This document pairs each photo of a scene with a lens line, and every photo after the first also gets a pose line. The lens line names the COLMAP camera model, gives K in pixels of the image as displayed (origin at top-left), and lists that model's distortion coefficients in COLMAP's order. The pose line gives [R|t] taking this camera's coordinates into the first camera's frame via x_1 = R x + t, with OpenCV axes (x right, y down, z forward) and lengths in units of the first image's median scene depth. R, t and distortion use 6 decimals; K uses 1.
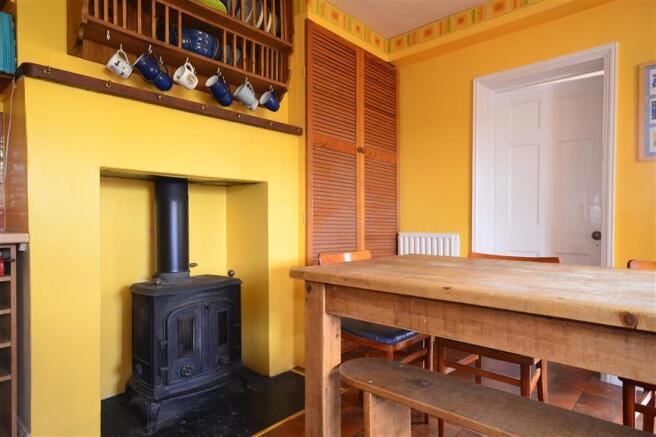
lens RADIAL K [[393.1, 0, 328.4], [0, 393.1, 221.5], [0, 0, 1]] dist [0.002629, 0.000003]
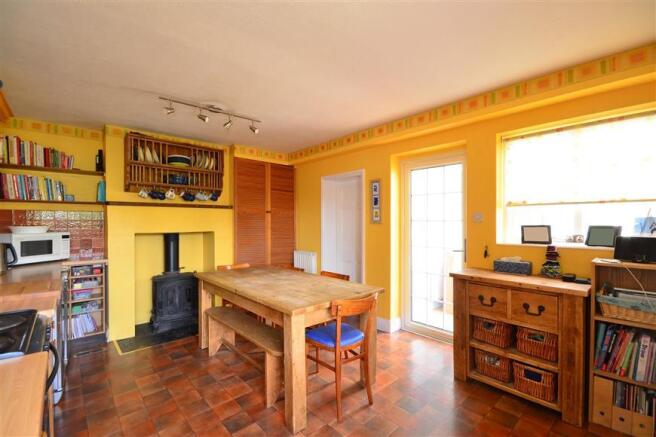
lens RADIAL K [[296.2, 0, 327.7], [0, 296.2, 220.7], [0, 0, 1]] dist [0.000383, 0.000215]
pose [[0.994667, -0.005658, -0.102987, 0.699496], [0.004592, 0.999933, -0.010579, -0.147295], [0.103040, 0.010050, 0.994626, -0.656525]]
